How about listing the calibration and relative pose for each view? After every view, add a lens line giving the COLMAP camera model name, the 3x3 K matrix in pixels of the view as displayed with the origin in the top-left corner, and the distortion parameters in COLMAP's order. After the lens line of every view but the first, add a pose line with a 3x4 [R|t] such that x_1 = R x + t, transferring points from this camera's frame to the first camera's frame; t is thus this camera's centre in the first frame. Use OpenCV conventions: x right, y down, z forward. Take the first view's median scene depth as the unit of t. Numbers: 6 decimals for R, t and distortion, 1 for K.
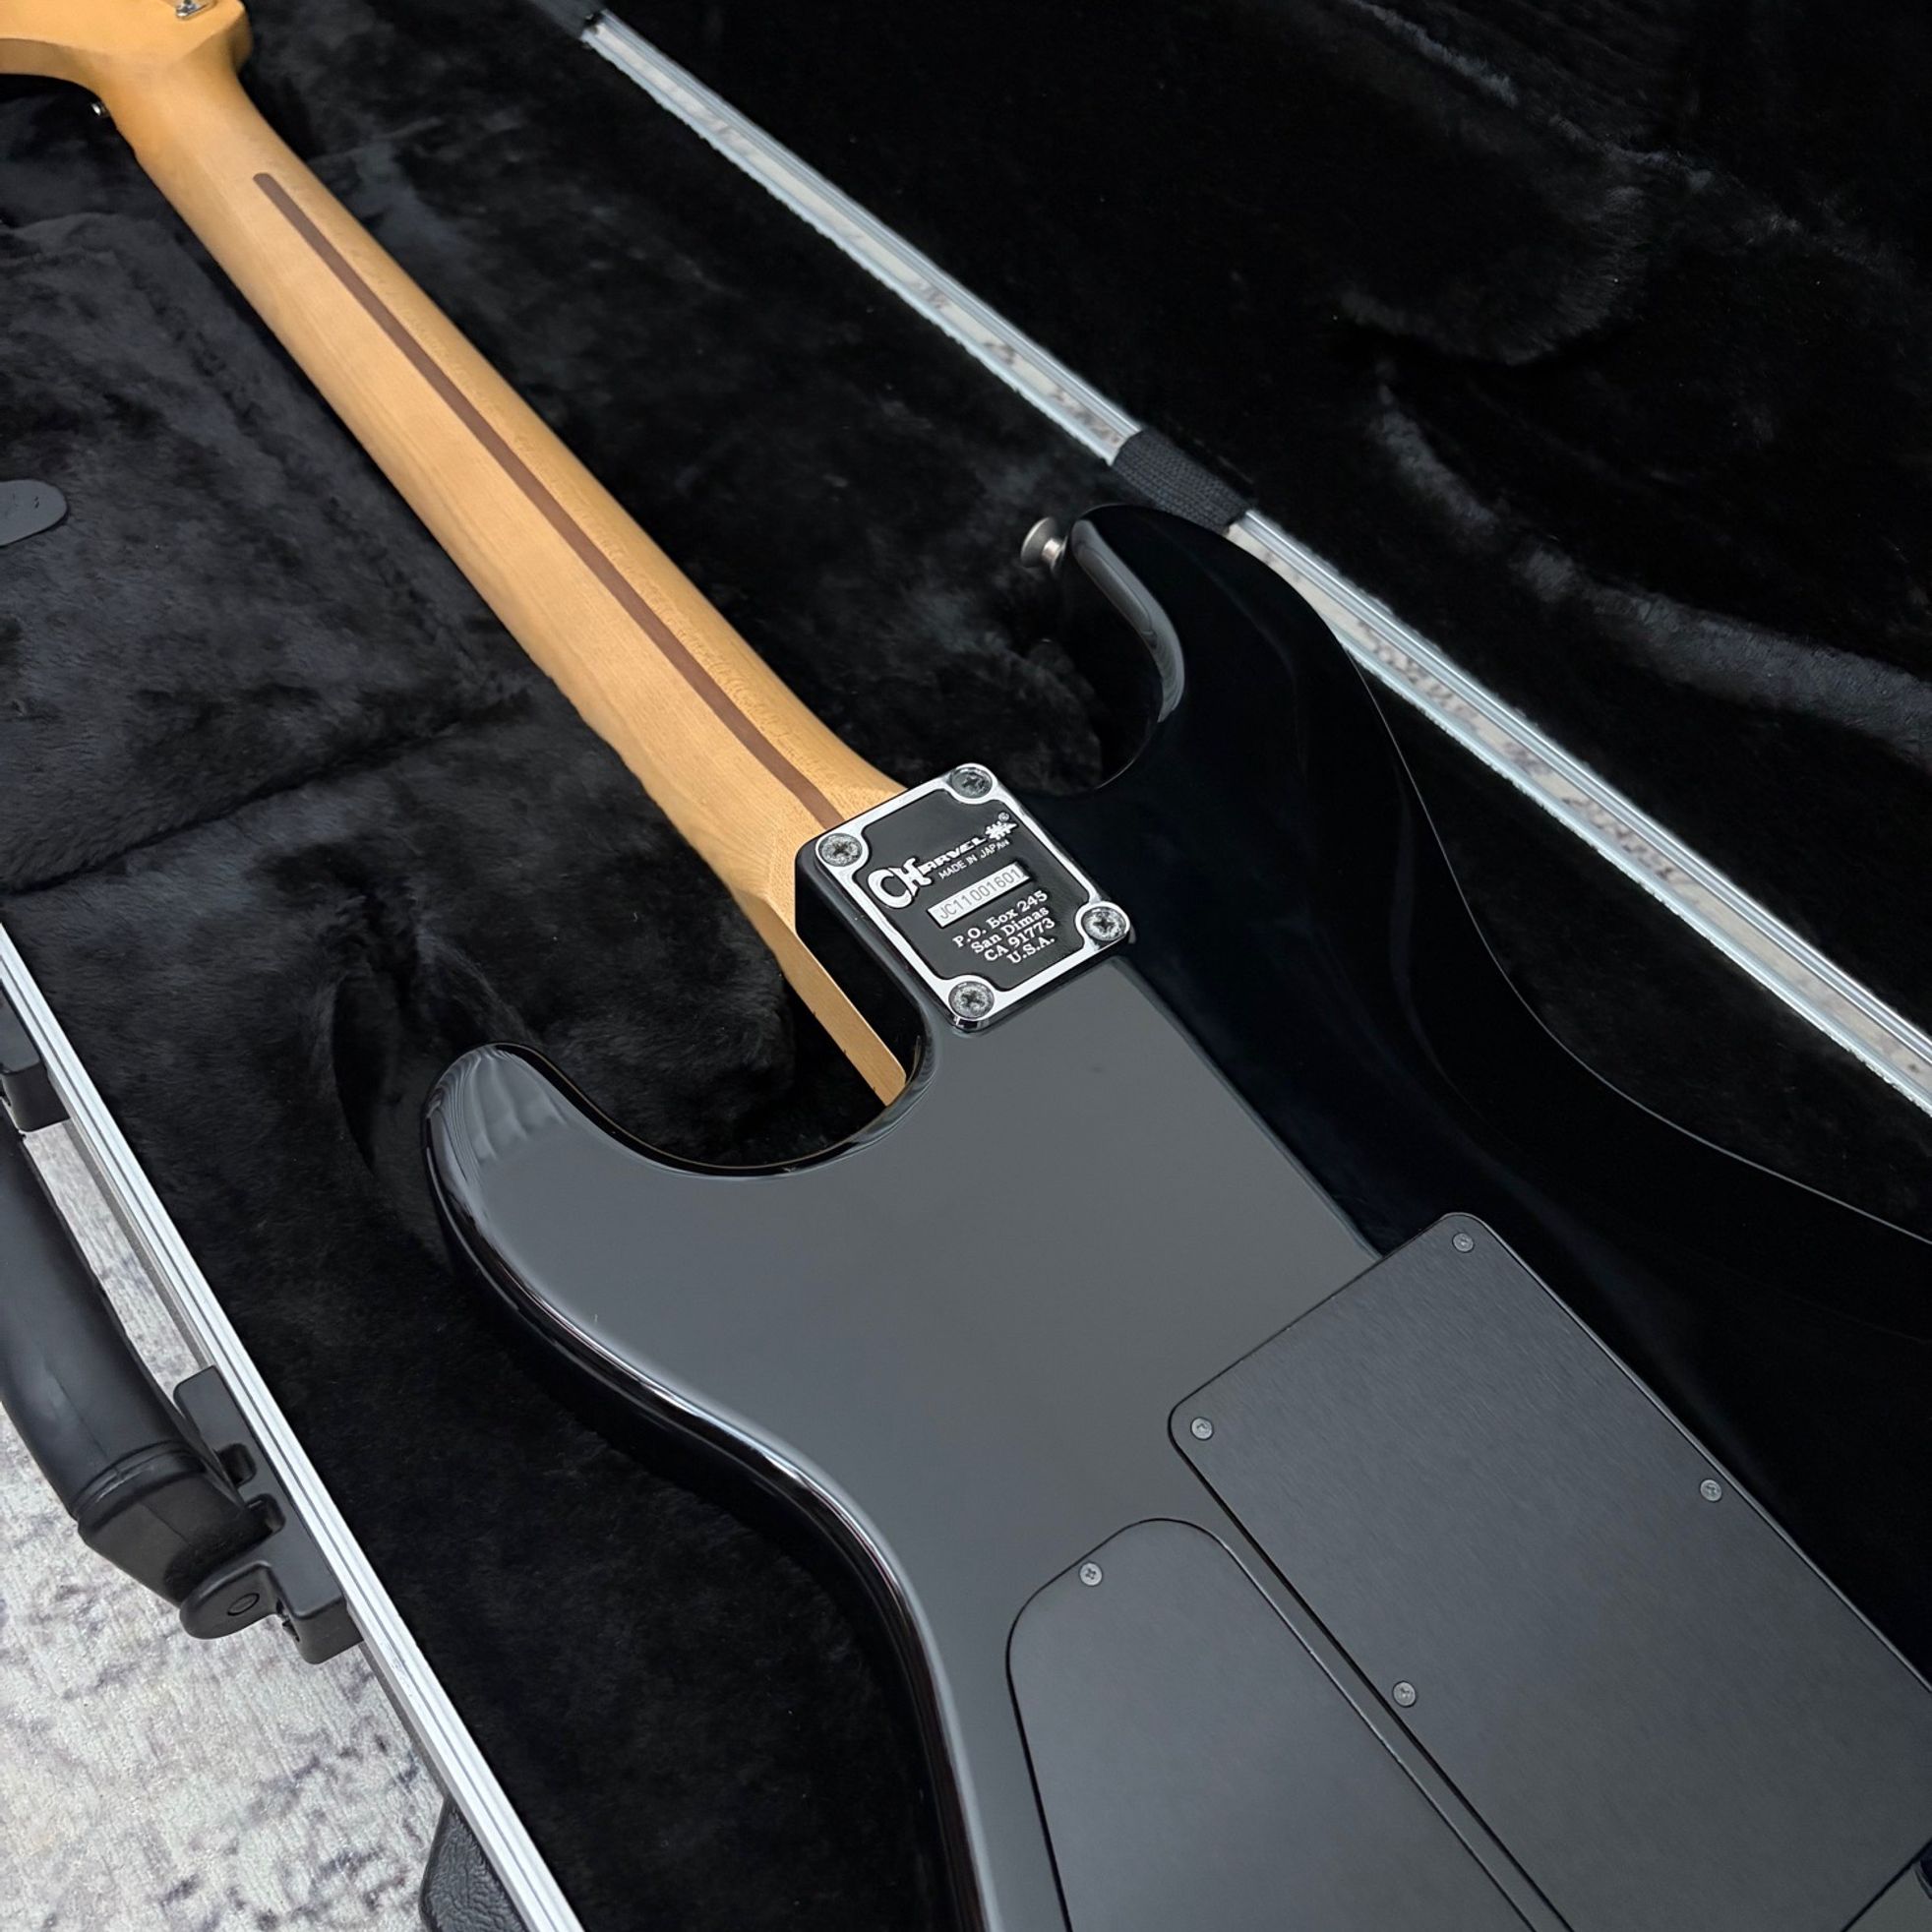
lens RADIAL K [[2025.7, 0, 966.0], [0, 2025.7, 966.0], [0, 0, 1]] dist [0.016736, -0.024879]
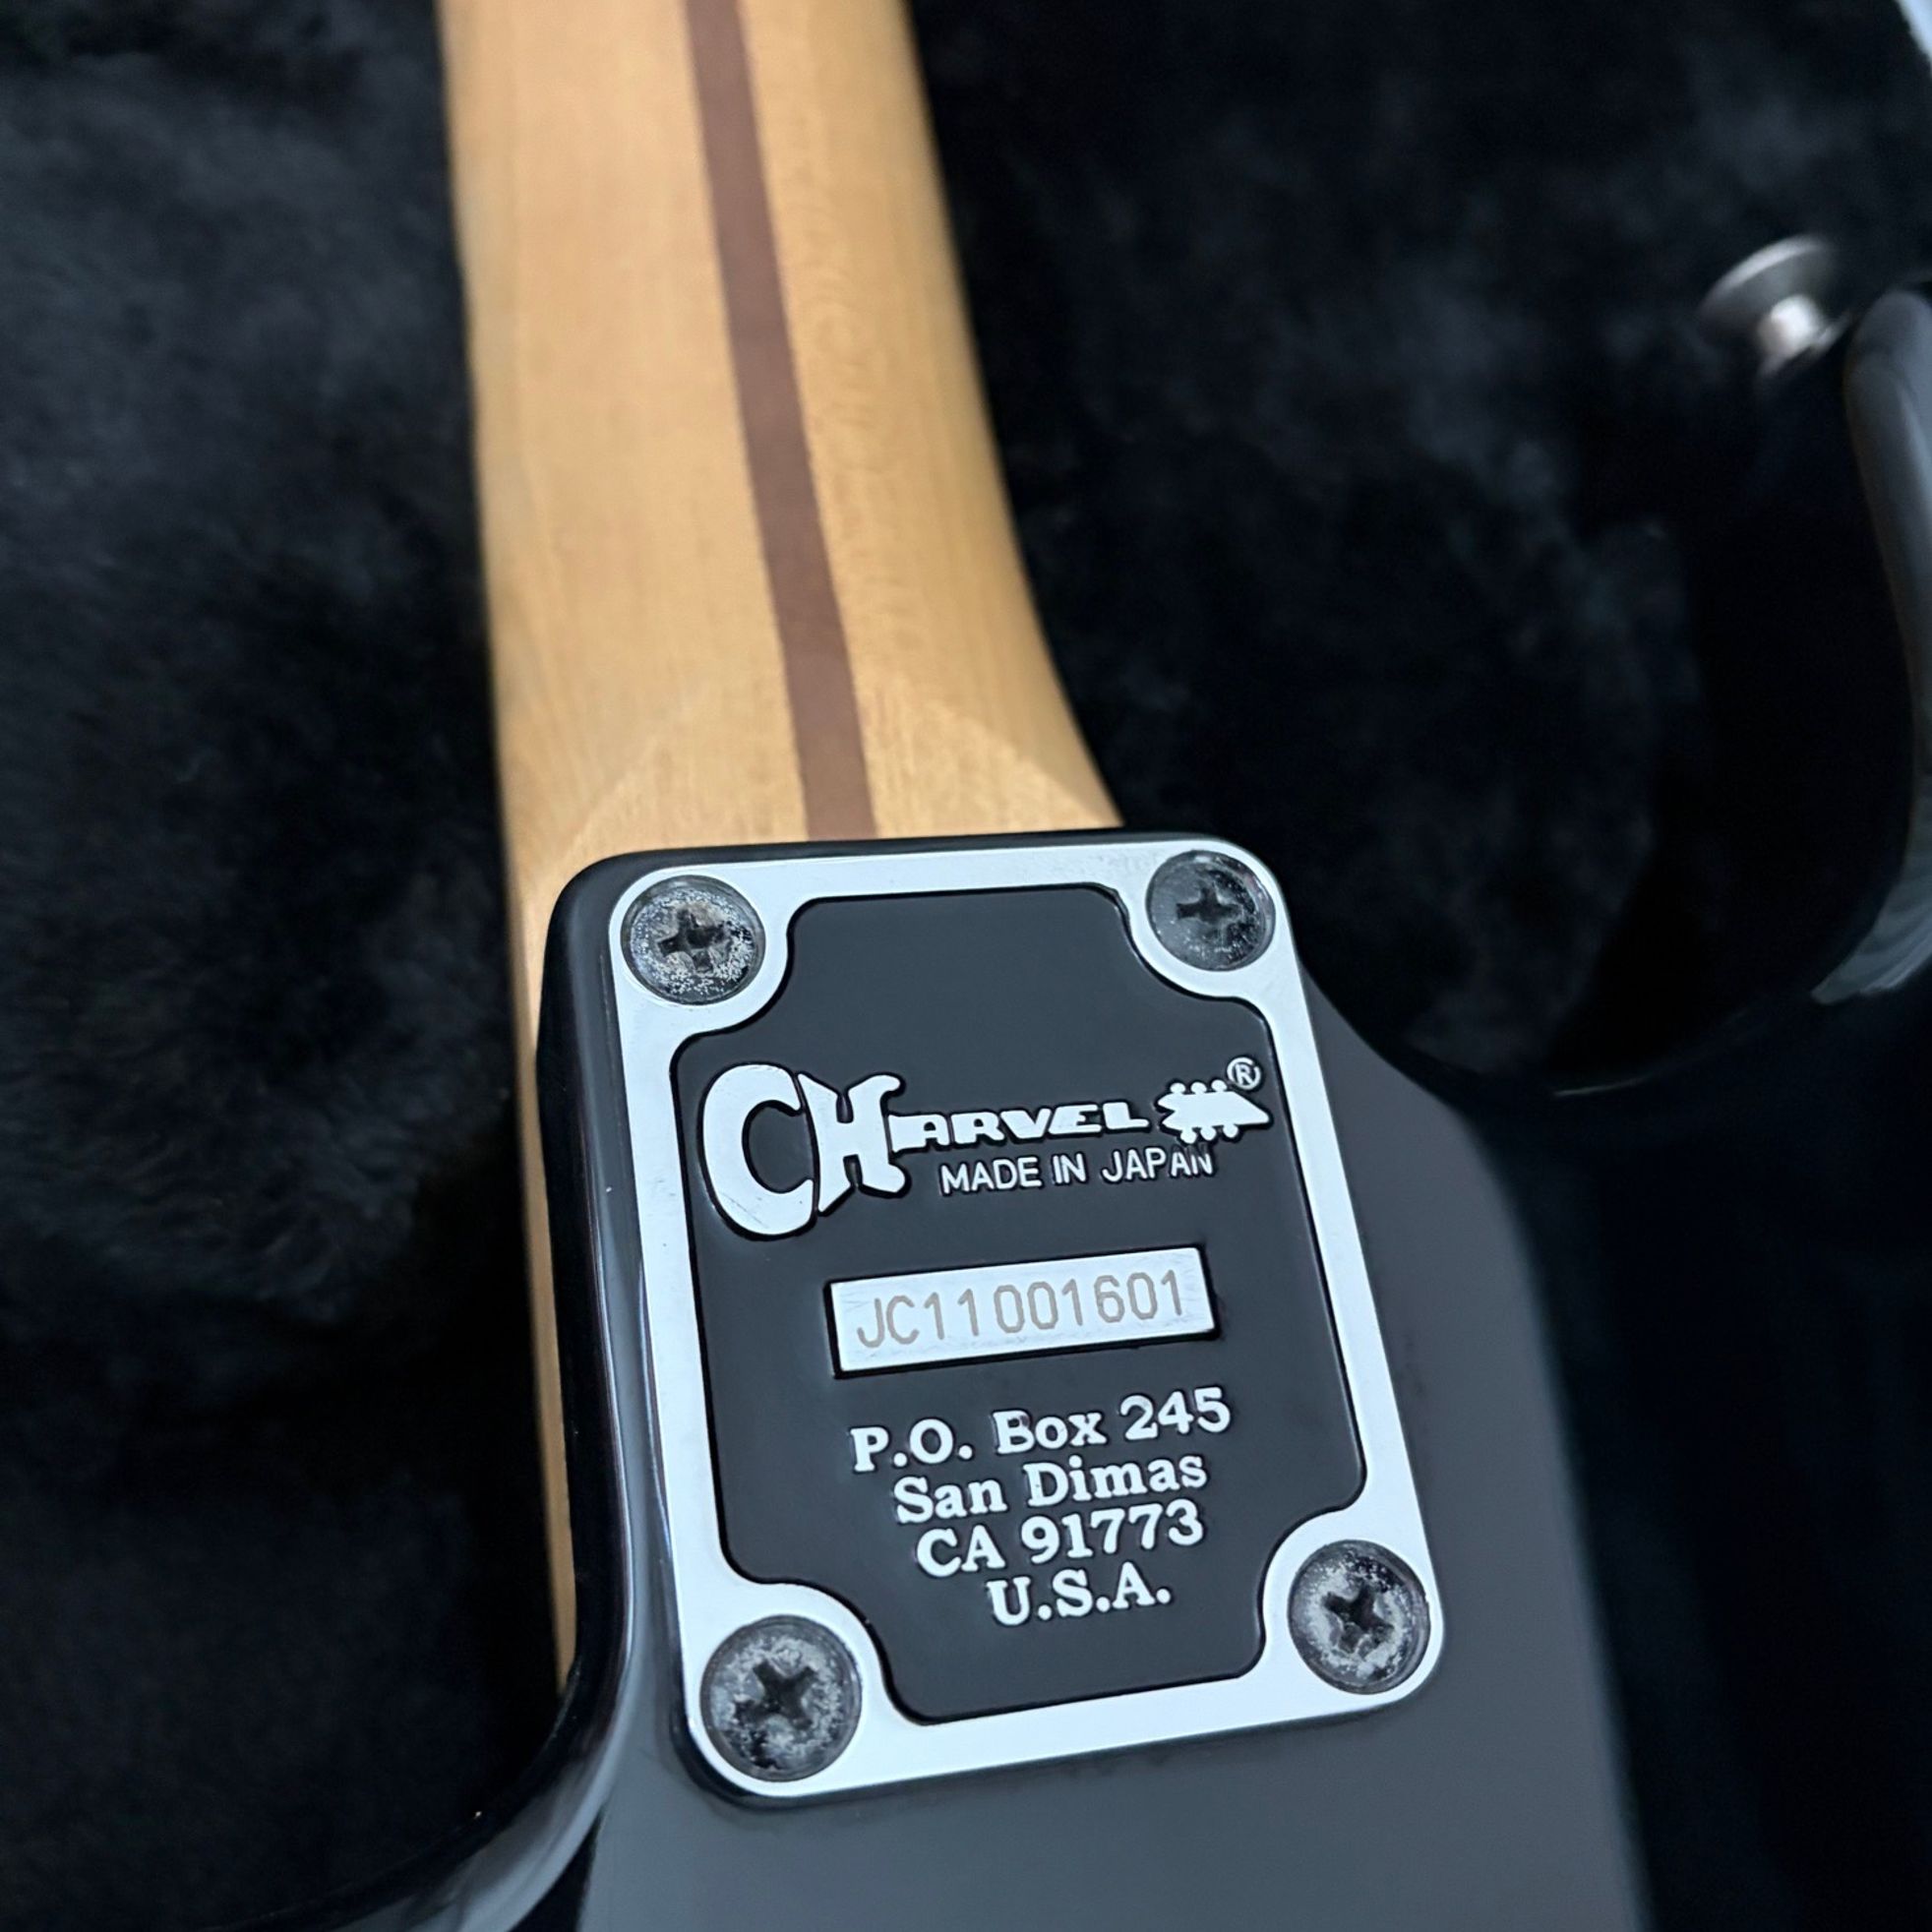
lens RADIAL K [[2388.6, 0, 966.0], [0, 2388.6, 966.0], [0, 0, 1]] dist [0.186967, -1.023742]
pose [[0.877503, 0.470040, -0.095143, 0.007951], [-0.452395, 0.877158, 0.161035, -0.116147], [0.159148, -0.098267, 0.982352, 0.592283]]
